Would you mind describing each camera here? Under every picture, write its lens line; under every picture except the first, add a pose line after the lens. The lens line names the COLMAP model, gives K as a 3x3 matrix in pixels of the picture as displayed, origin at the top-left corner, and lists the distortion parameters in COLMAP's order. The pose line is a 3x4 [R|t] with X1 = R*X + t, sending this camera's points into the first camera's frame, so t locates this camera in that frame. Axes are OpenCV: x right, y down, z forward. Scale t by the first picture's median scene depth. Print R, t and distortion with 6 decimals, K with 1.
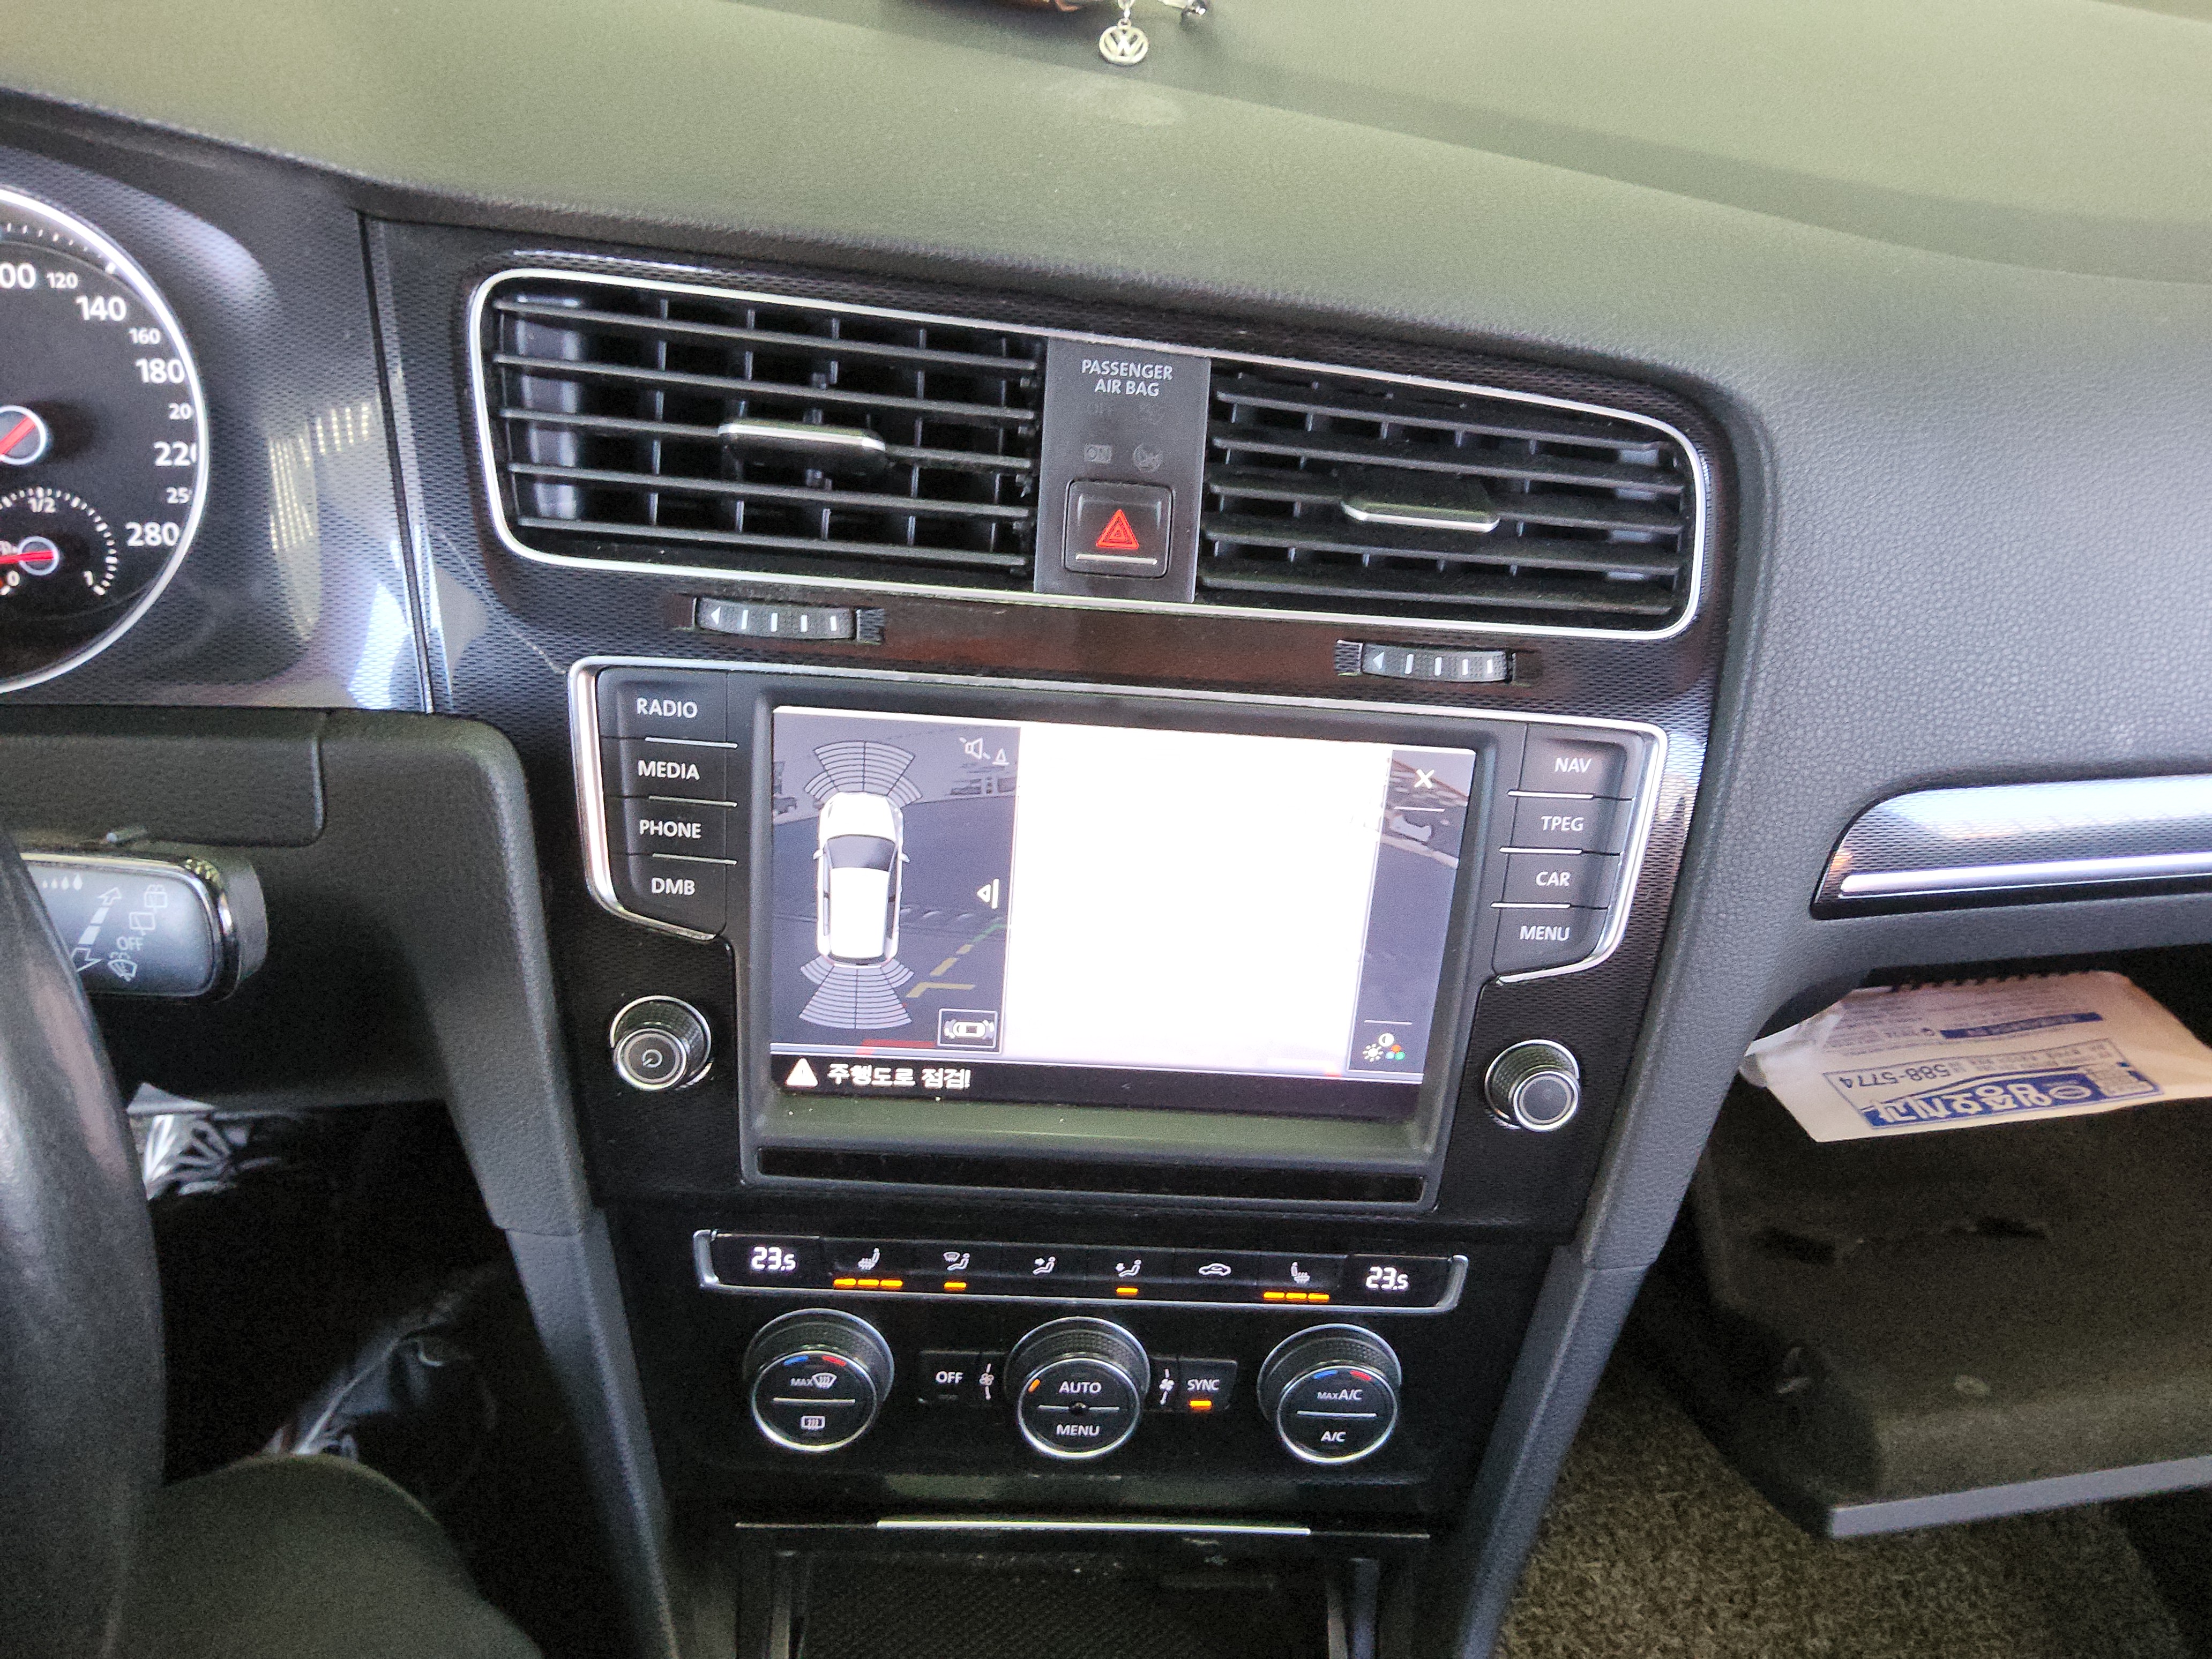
lens RADIAL K [[1717.9, 0, 1115.0], [0, 1717.9, 824.4], [0, 0, 1]] dist [-0.007661, -0.007126]
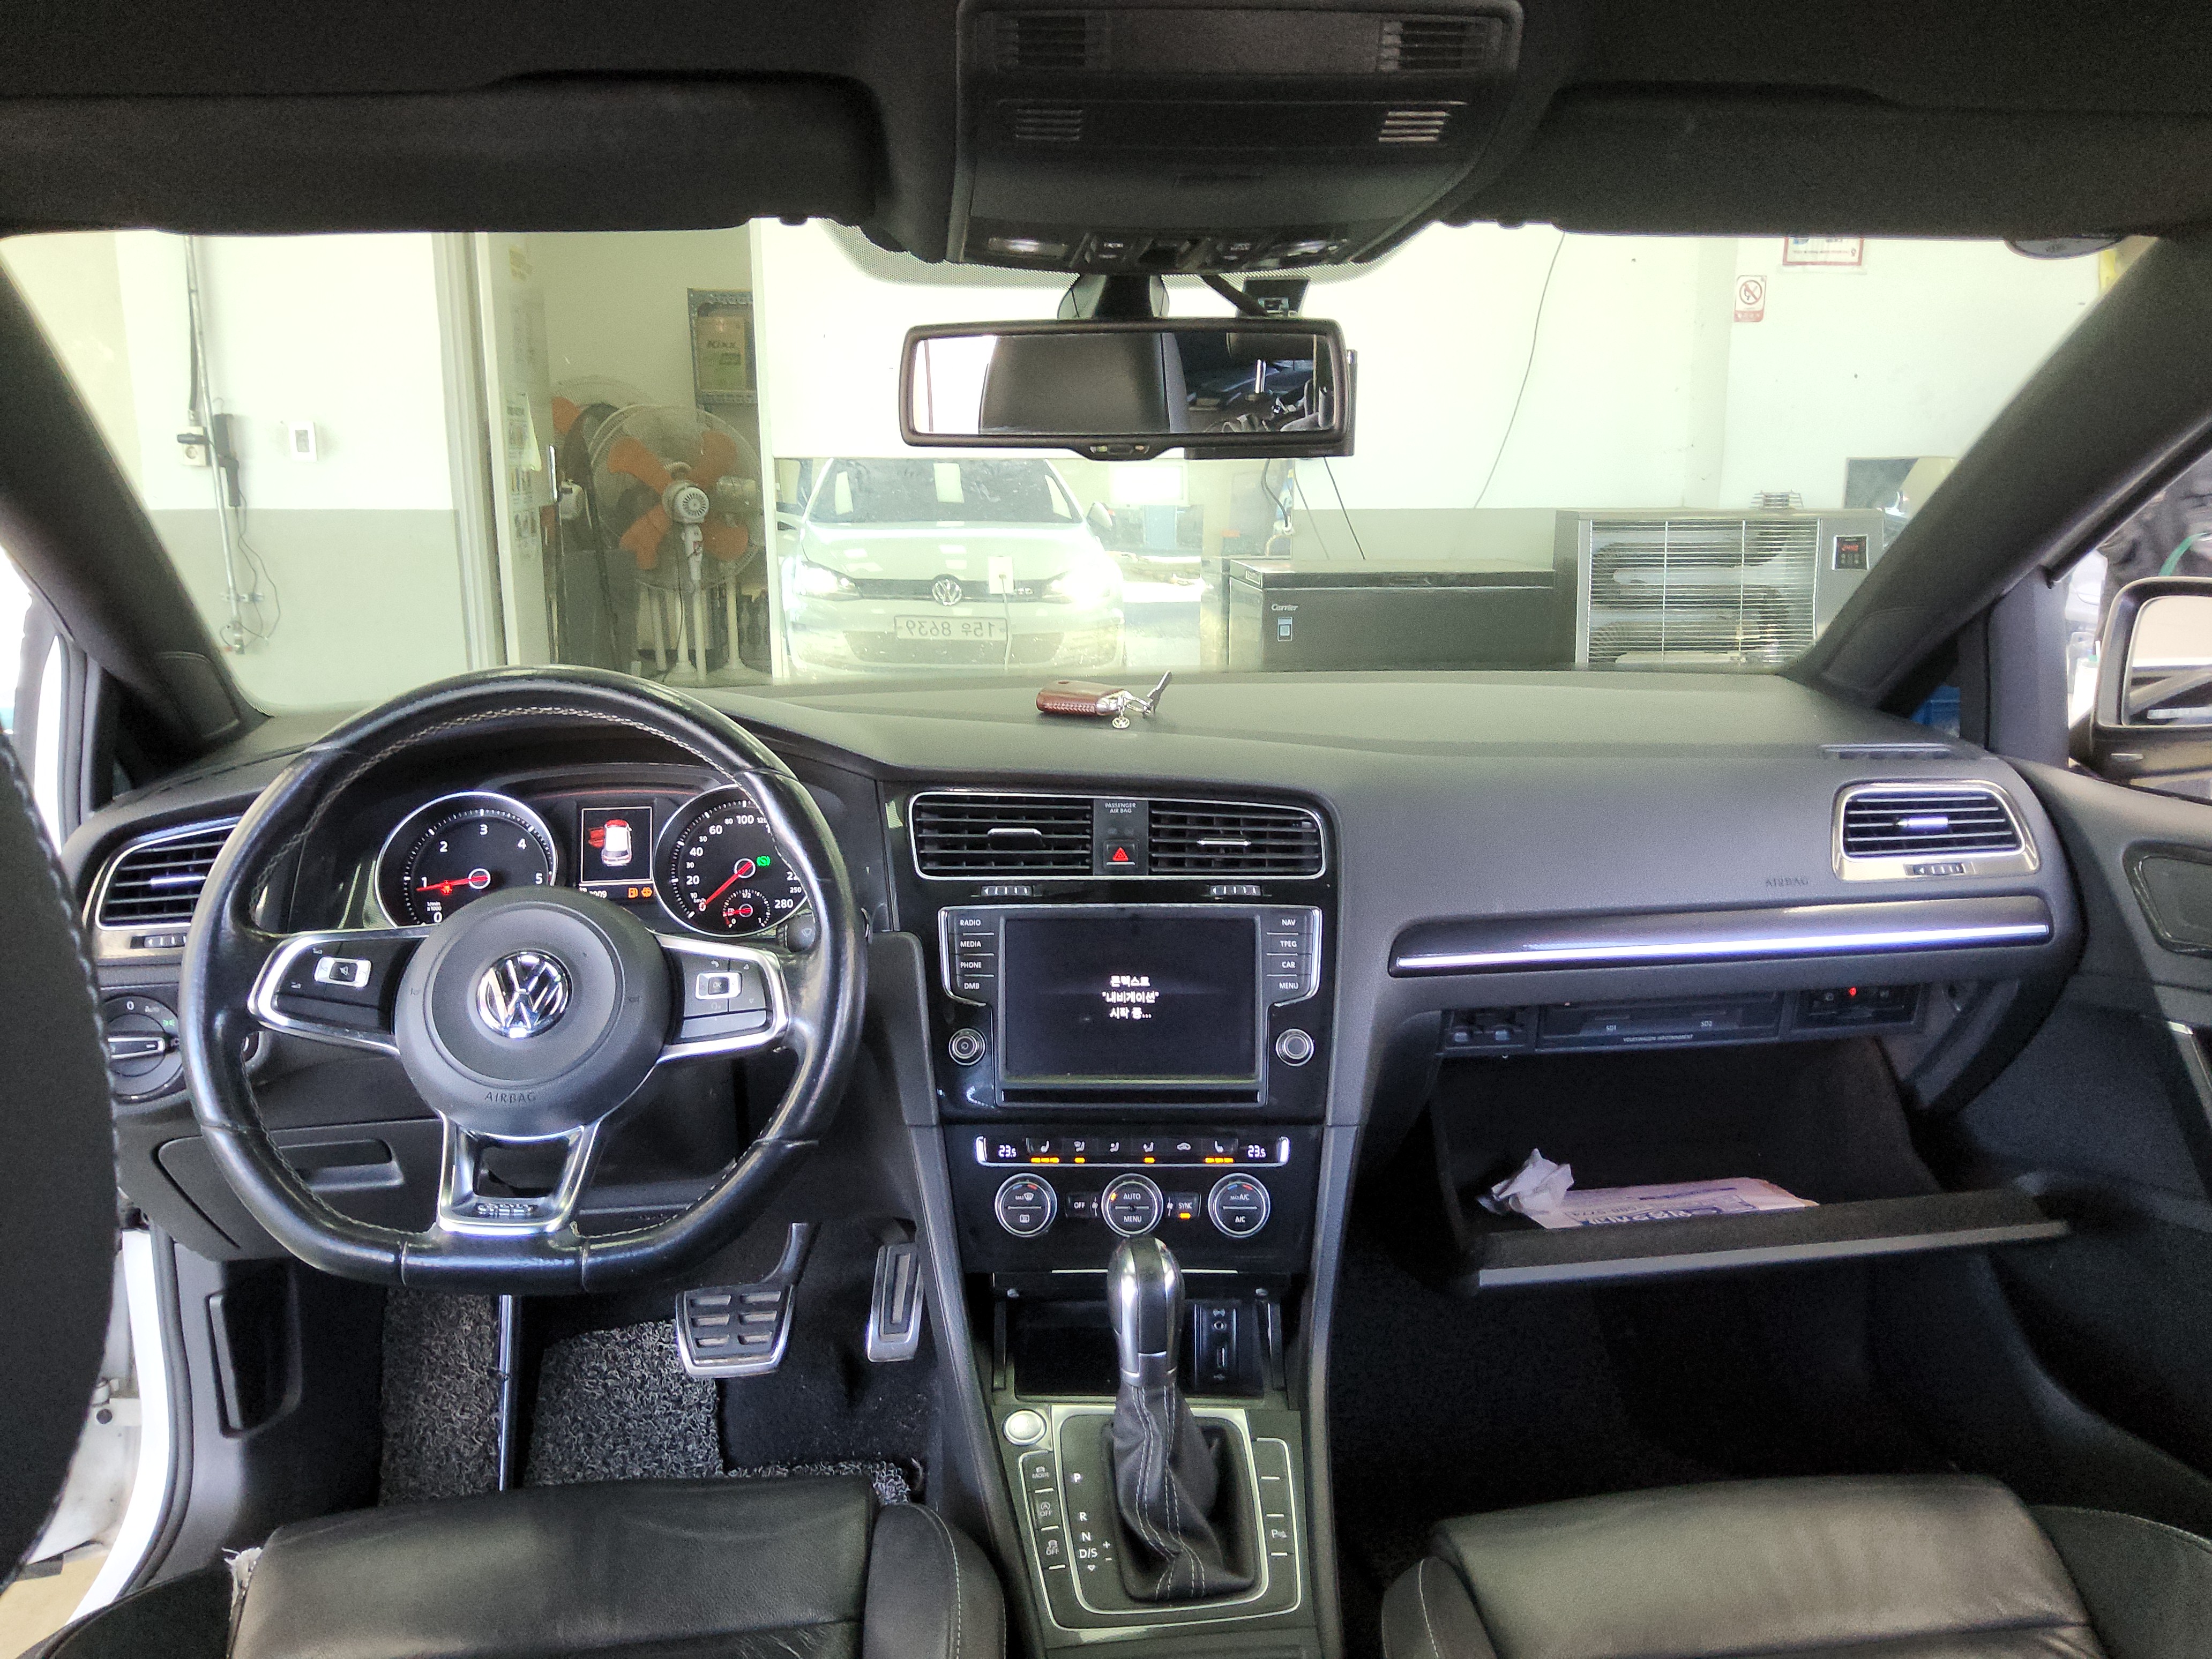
lens RADIAL K [[1717.9, 0, 1103.2], [0, 1717.9, 828.1], [0, 0, 1]] dist [-0.007661, -0.007126]
pose [[0.992618, -0.091934, -0.079110, 0.196506], [0.045302, 0.886084, -0.461306, 1.075072], [0.112508, 0.454317, 0.883707, -1.527996]]
